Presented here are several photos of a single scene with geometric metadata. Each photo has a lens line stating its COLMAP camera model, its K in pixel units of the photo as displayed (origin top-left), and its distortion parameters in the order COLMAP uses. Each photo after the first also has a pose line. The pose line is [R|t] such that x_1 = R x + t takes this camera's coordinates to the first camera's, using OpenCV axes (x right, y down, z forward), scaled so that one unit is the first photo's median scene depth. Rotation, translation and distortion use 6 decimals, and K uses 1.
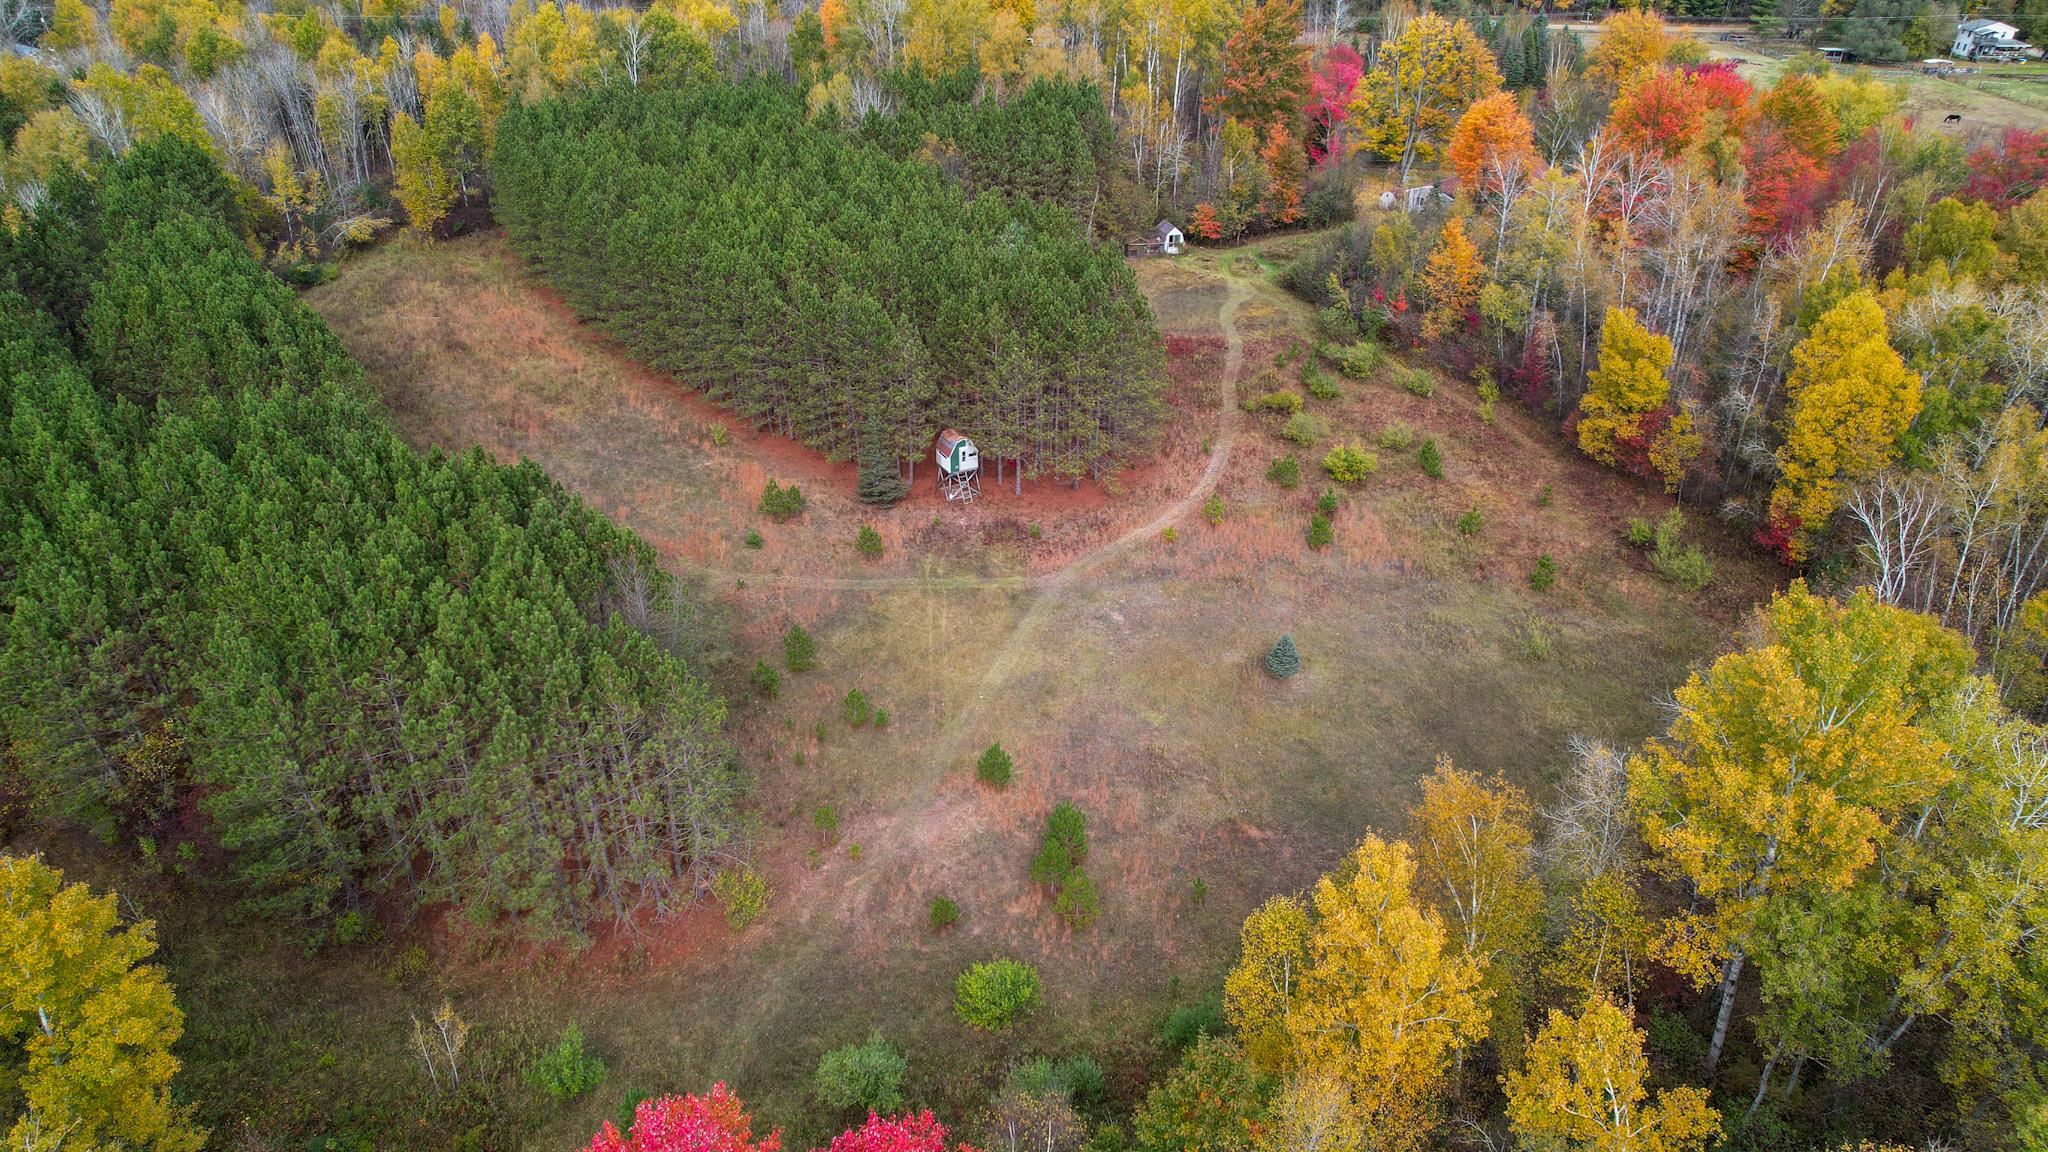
lens RADIAL K [[1313.9, 0, 1015.9], [0, 1313.9, 581.0], [0, 0, 1]] dist [-0.072264, 0.061718]
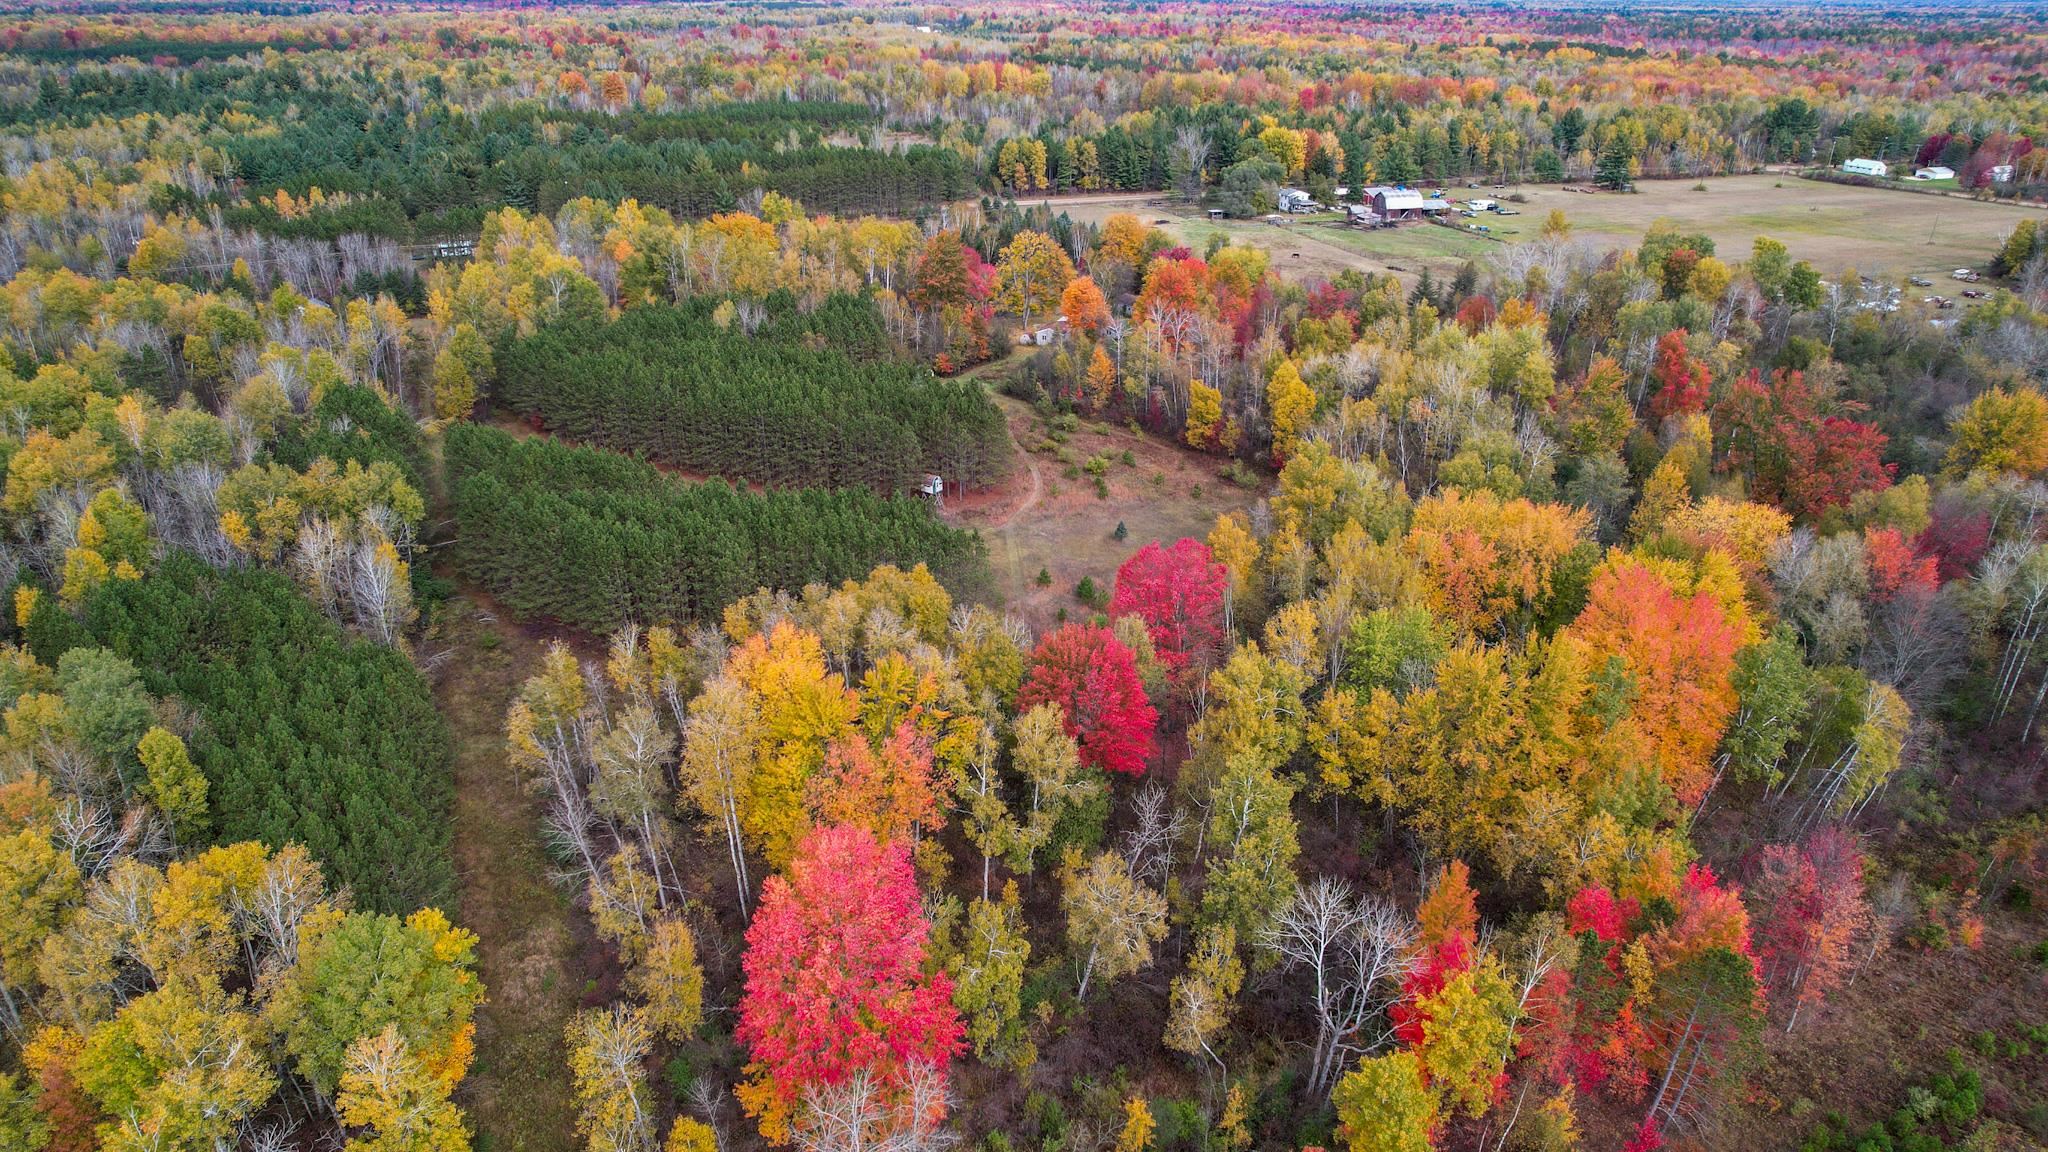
lens RADIAL K [[1313.9, 0, 1030.0], [0, 1313.9, 569.3], [0, 0, 1]] dist [-0.072264, 0.061718]
pose [[0.911108, -0.166467, 0.377055, -0.710087], [0.204506, 0.976842, -0.062897, 0.196780], [-0.357853, 0.134416, 0.924053, -0.963633]]
